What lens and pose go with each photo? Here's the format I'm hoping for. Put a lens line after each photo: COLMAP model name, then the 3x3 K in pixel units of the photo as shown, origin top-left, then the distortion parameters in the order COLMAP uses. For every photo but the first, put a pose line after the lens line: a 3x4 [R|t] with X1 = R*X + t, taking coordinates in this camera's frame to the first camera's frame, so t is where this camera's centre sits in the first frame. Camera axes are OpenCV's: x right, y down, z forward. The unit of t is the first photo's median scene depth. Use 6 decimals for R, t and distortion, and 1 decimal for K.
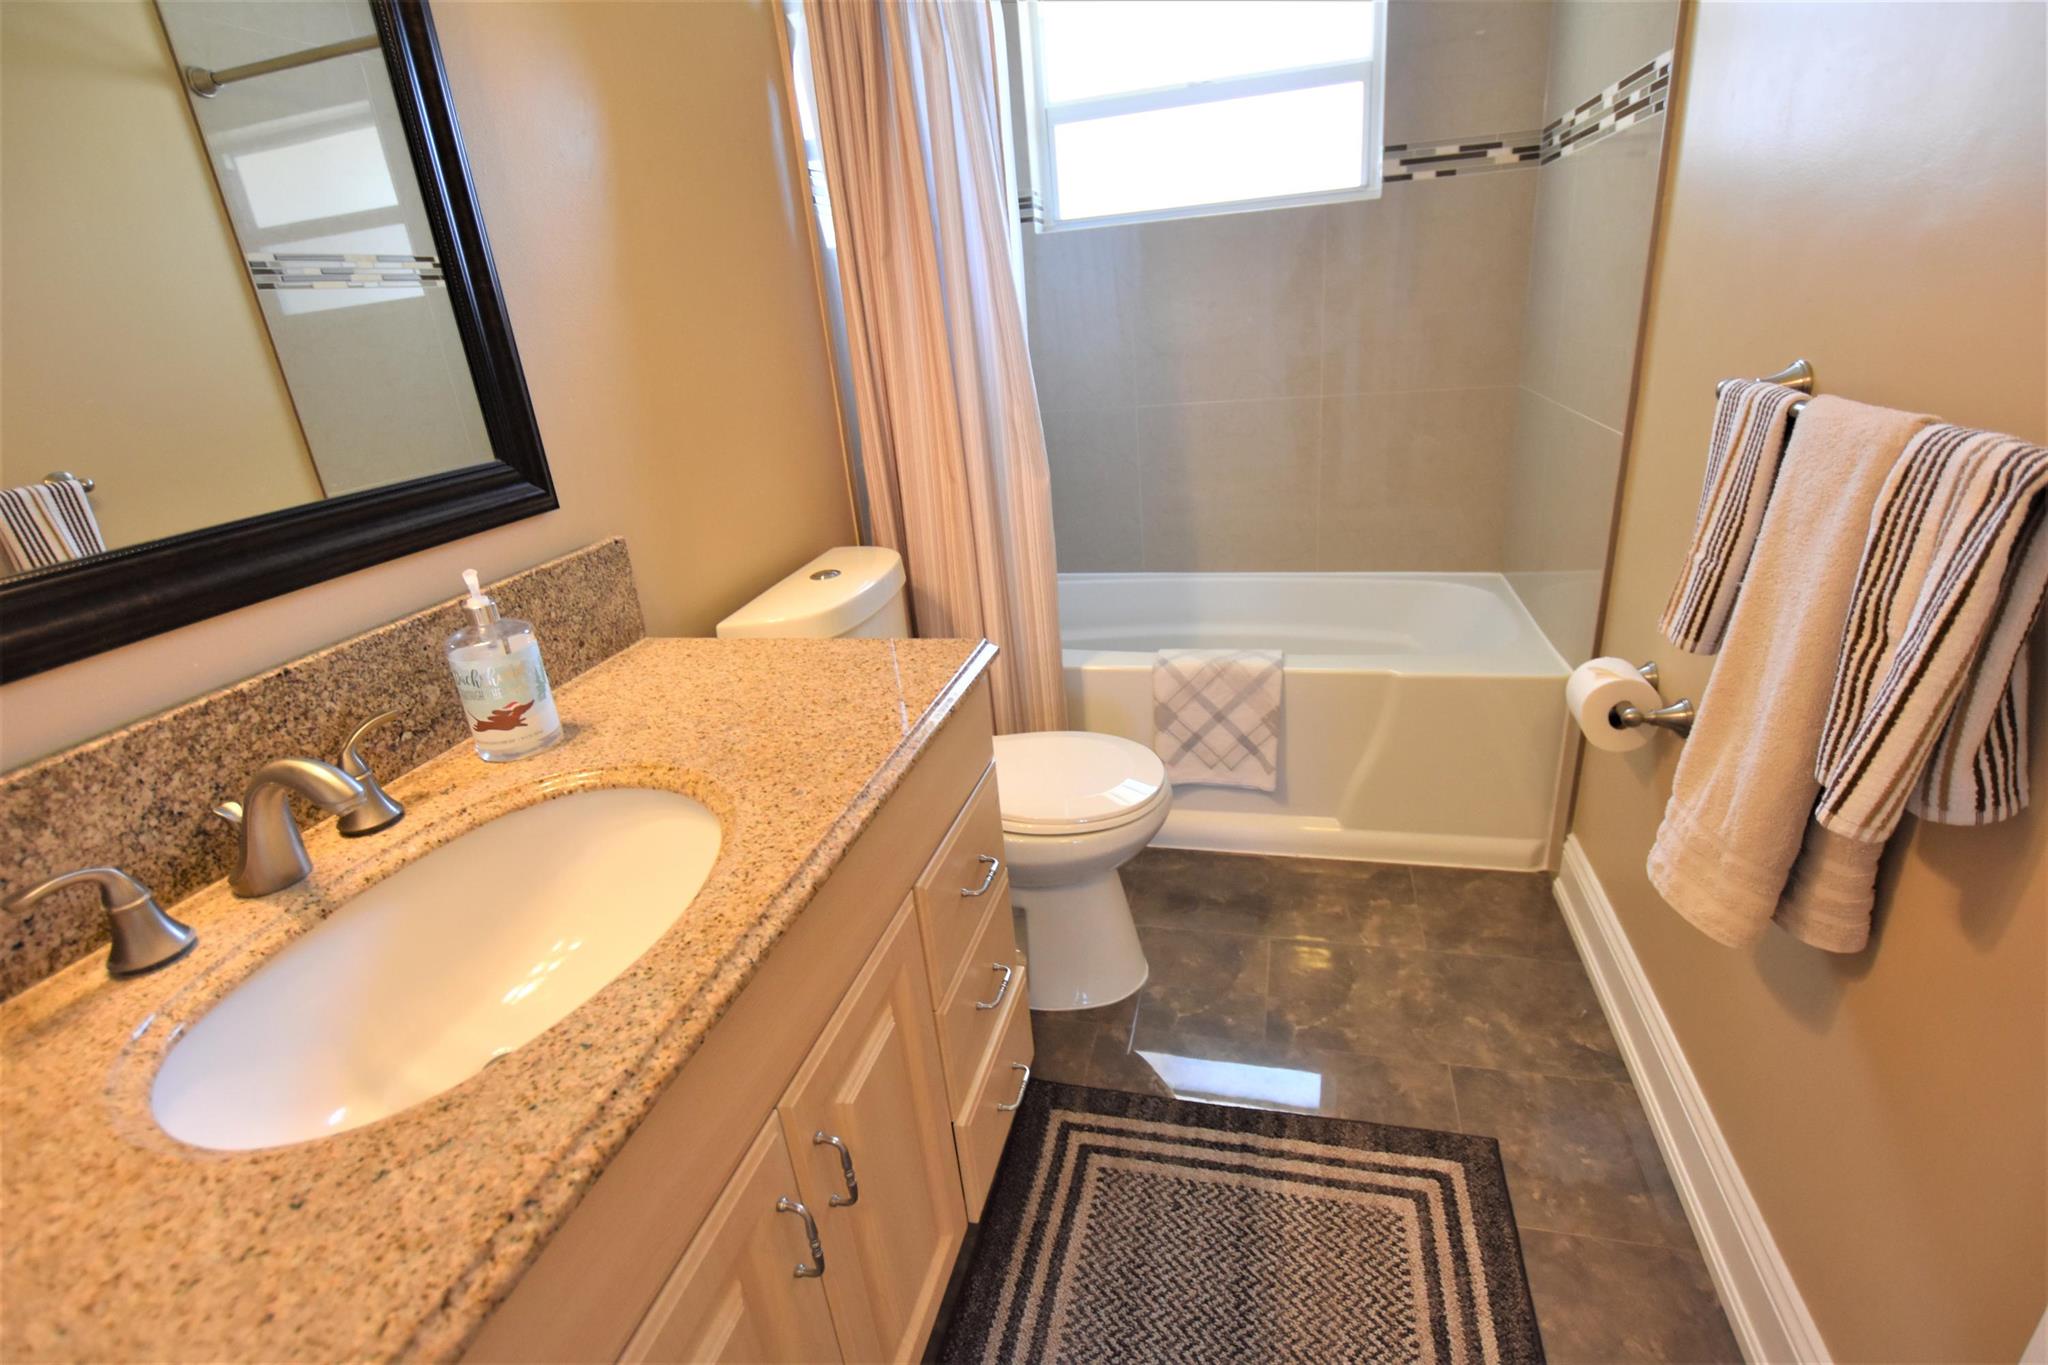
lens RADIAL K [[958.5, 0, 1037.5], [0, 958.5, 683.4], [0, 0, 1]] dist [-0.031153, 0.004251]
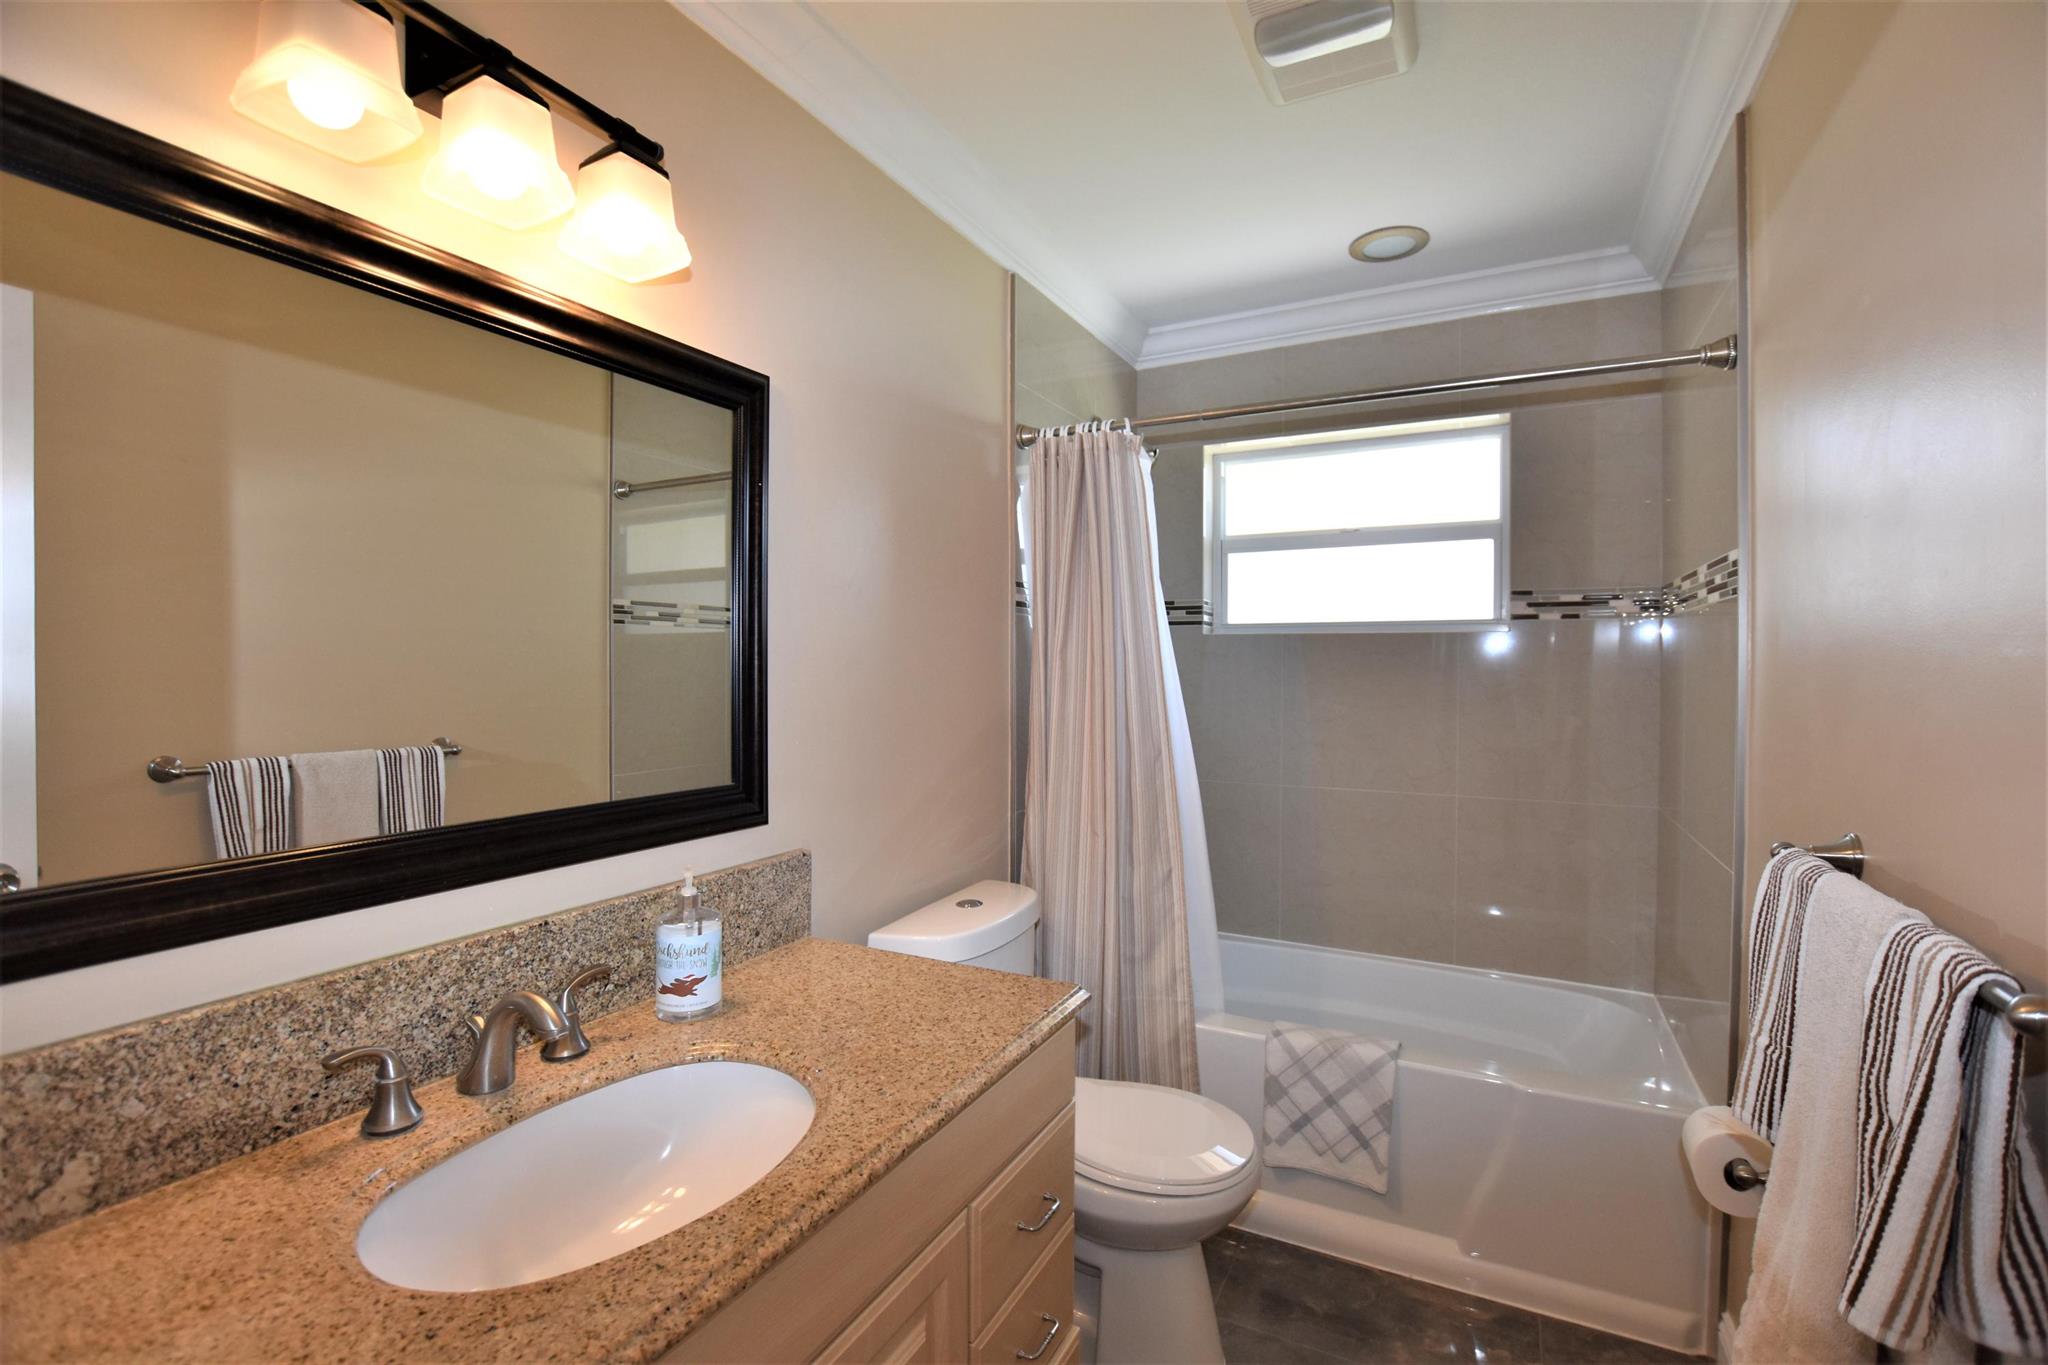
lens RADIAL K [[912.4, 0, 1024.4], [0, 912.4, 677.2], [0, 0, 1]] dist [-0.031015, 0.003616]
pose [[0.970725, 0.090429, -0.222520, 0.124334], [-0.163252, 0.927942, -0.335070, -0.017512], [0.176186, 0.361588, 0.915539, -0.191195]]
